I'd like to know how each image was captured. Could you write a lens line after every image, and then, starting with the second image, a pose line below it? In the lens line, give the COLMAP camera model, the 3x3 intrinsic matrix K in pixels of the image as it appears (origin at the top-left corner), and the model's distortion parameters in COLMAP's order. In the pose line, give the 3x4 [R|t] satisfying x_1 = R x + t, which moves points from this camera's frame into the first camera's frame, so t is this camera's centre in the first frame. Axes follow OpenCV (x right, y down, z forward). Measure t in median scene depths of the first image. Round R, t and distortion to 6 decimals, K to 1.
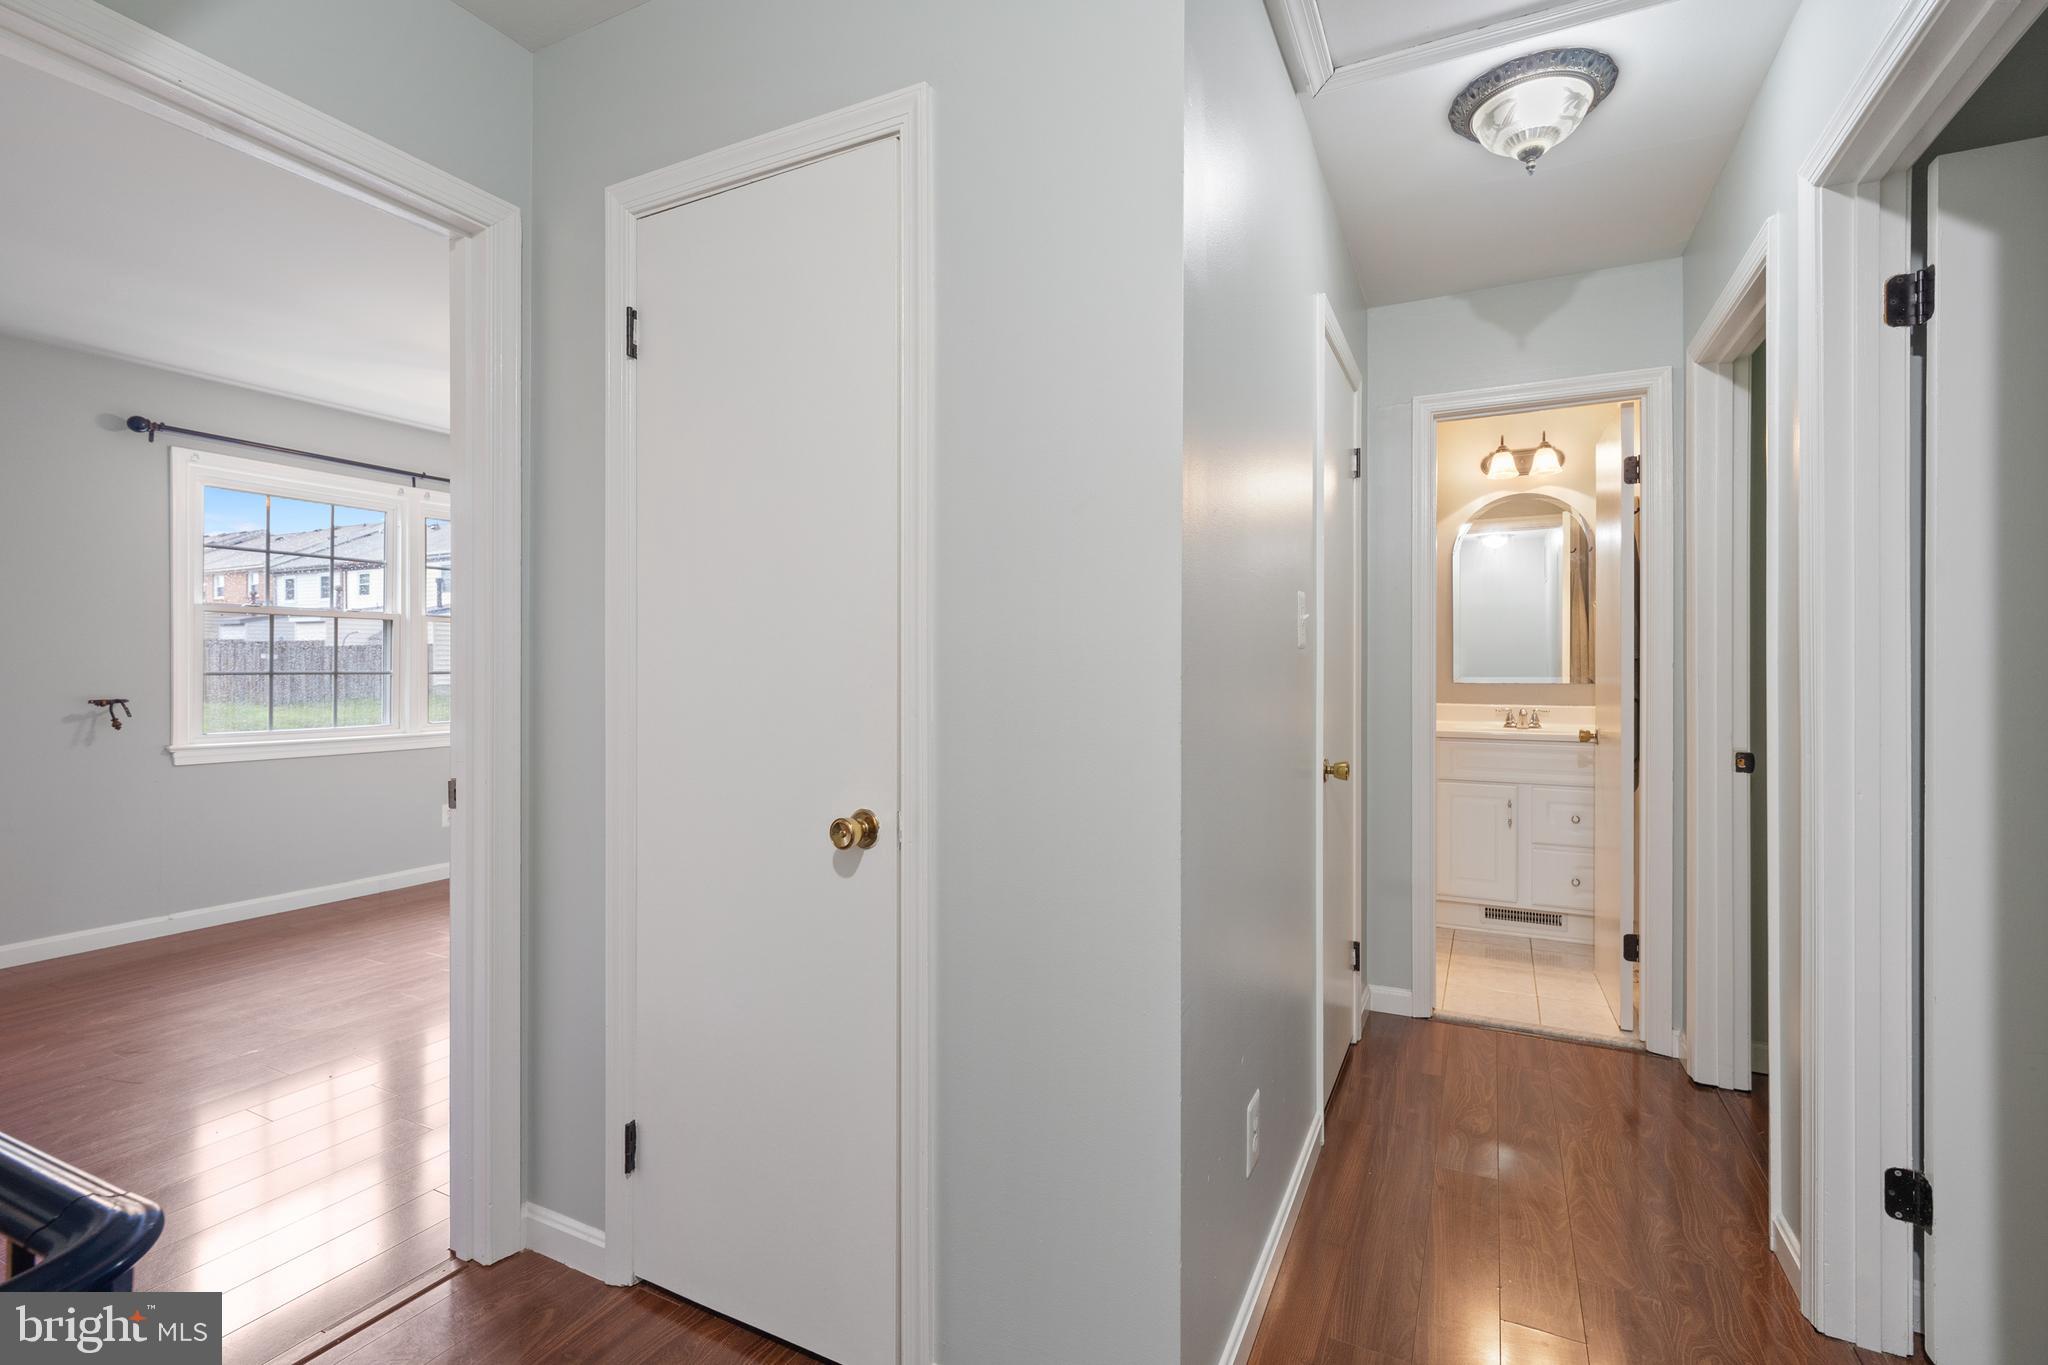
lens RADIAL K [[910.6, 0, 1015.1], [0, 910.6, 665.5], [0, 0, 1]] dist [-0.003682, -0.000947]
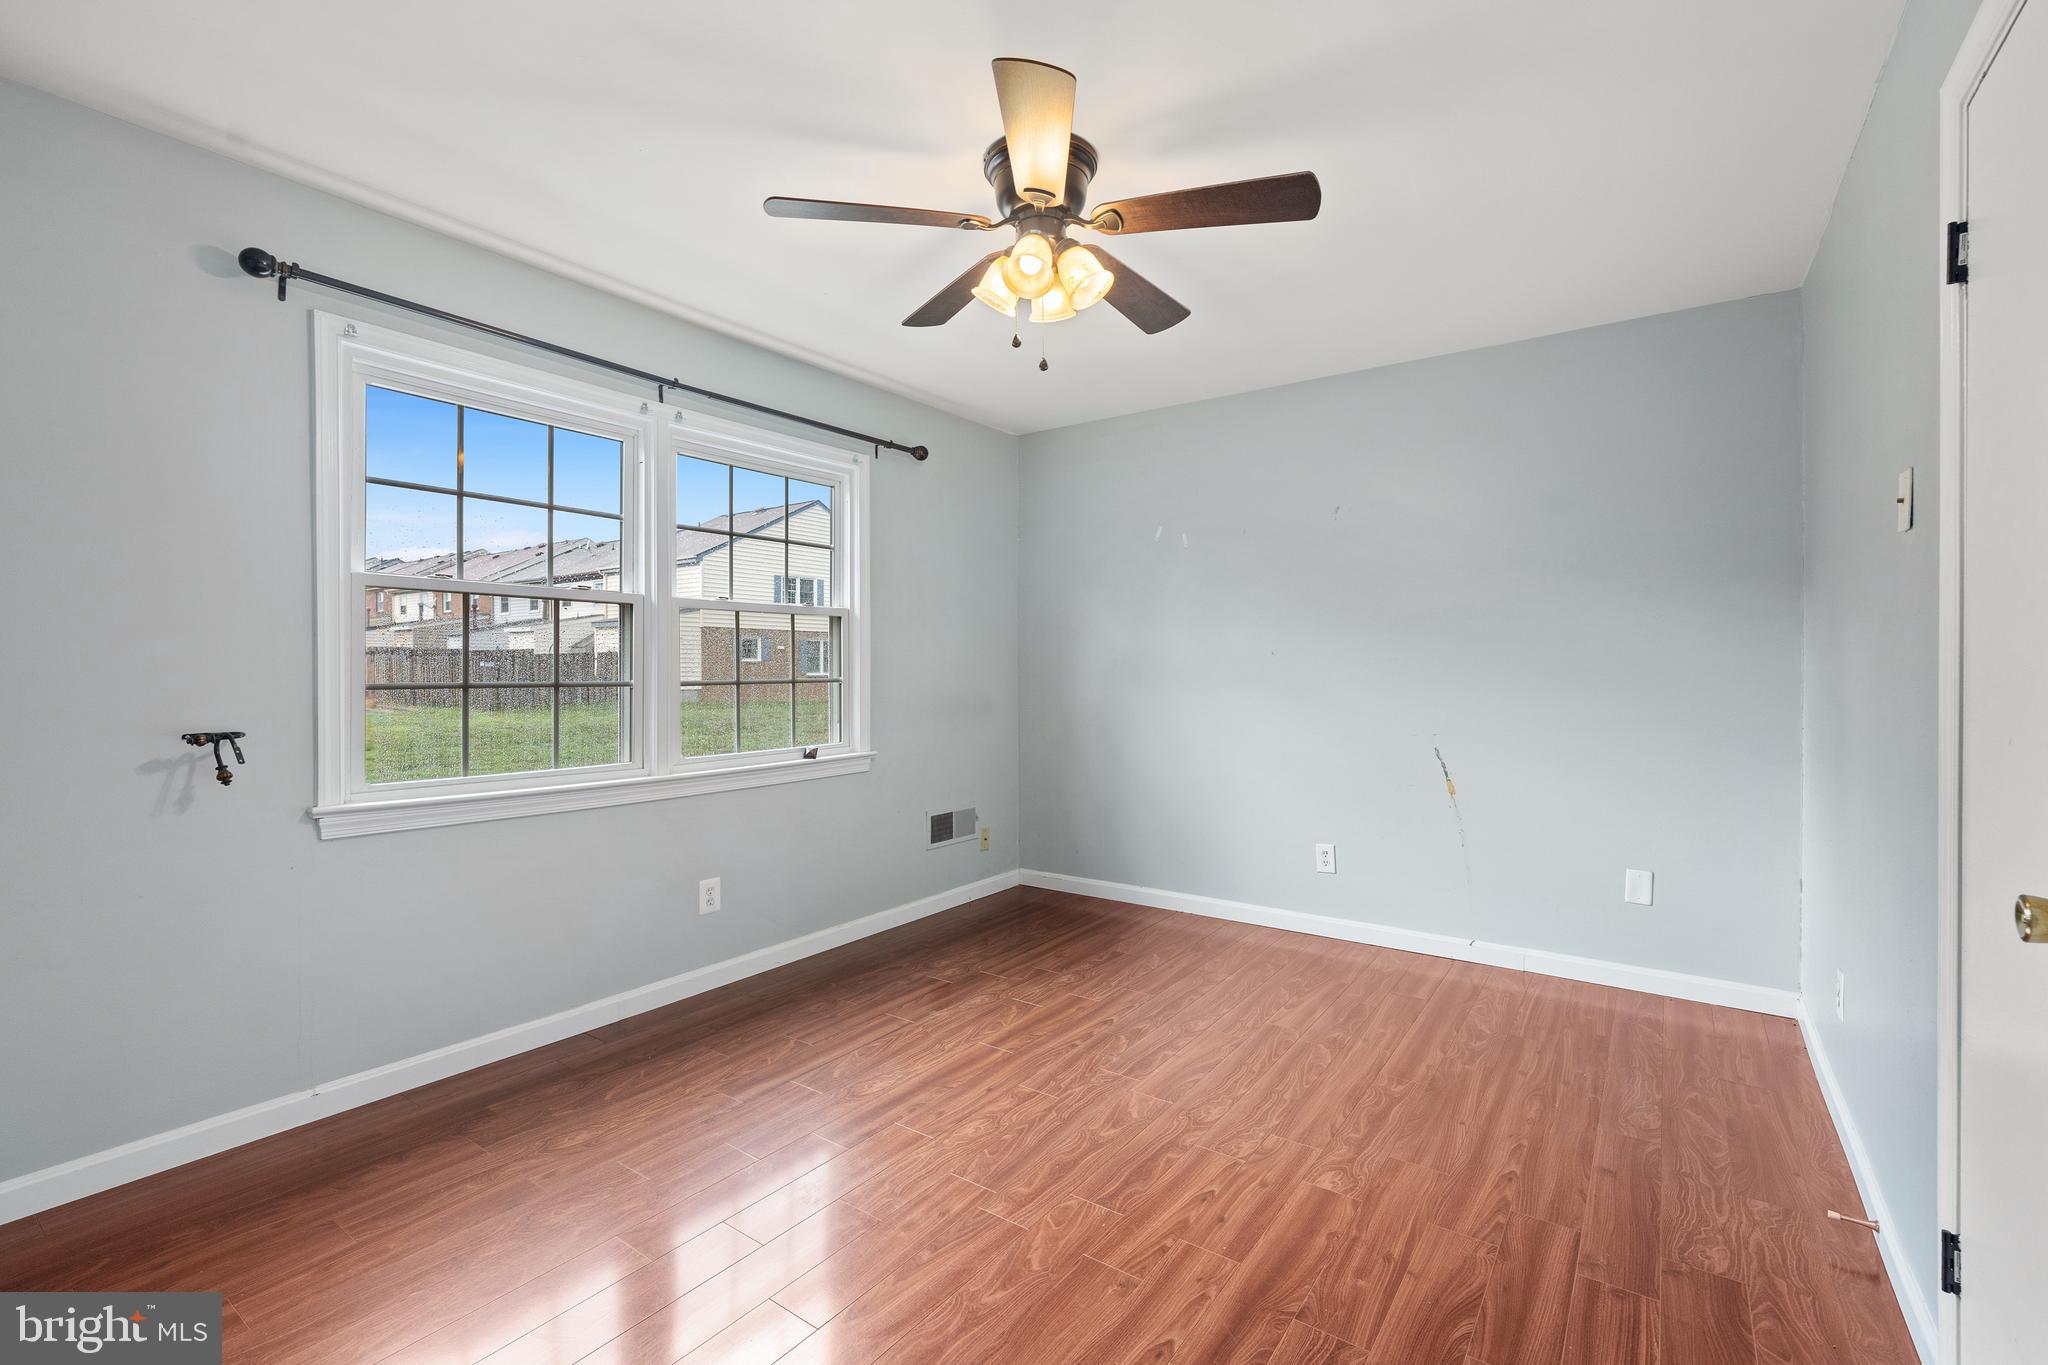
lens RADIAL K [[846.4, 0, 976.4], [0, 846.4, 673.6], [0, 0, 1]] dist [-0.029445, 0.000006]
pose [[0.983334, -0.002999, -0.181786, -0.394305], [0.003422, 0.999992, 0.002014, -0.000149], [0.181779, -0.002602, 0.983336, 0.533612]]
